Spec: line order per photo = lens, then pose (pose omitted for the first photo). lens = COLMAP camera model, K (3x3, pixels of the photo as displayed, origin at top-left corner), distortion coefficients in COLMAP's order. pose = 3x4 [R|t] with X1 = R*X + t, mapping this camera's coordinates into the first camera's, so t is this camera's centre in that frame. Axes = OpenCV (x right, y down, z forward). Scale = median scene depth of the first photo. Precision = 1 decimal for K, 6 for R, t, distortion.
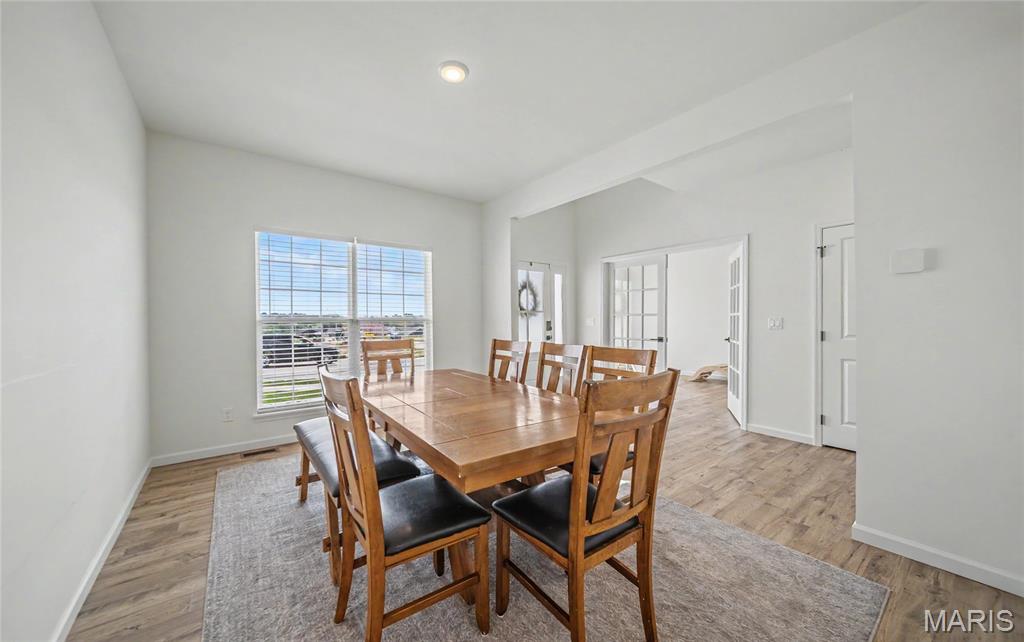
lens RADIAL K [[361.0, 0, 507.1], [0, 361.0, 318.5], [0, 0, 1]] dist [0.001234, 0.000064]
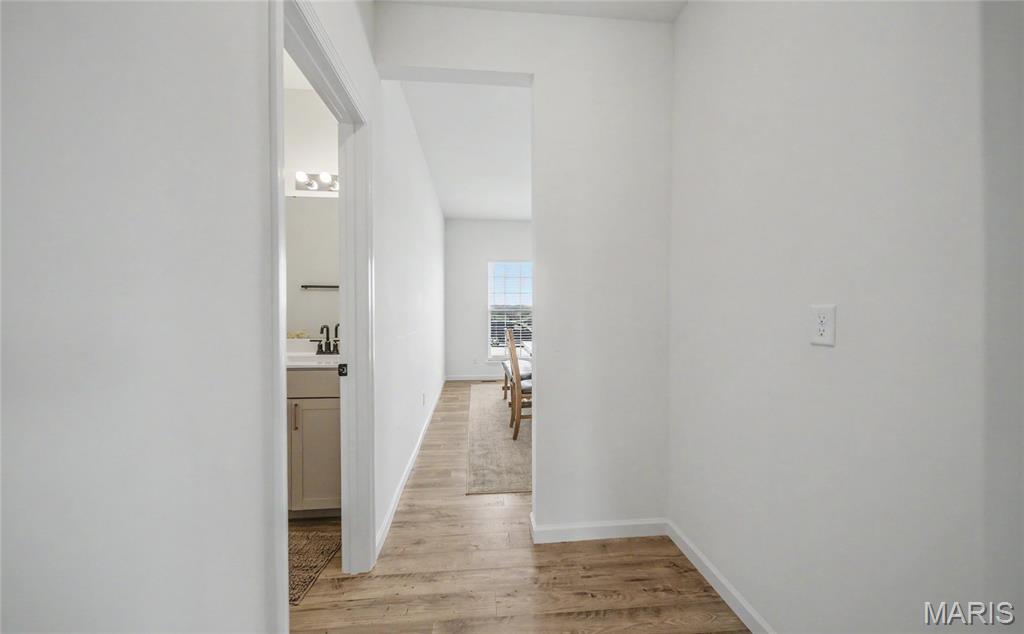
lens RADIAL K [[367.2, 0, 521.9], [0, 367.2, 313.2], [0, 0, 1]] dist [0.001876, 0.000155]
pose [[0.863863, 0.003462, -0.503715, 0.491554], [-0.001946, 0.999992, 0.003536, 0.019276], [0.503723, -0.002075, 0.863863, -0.649608]]
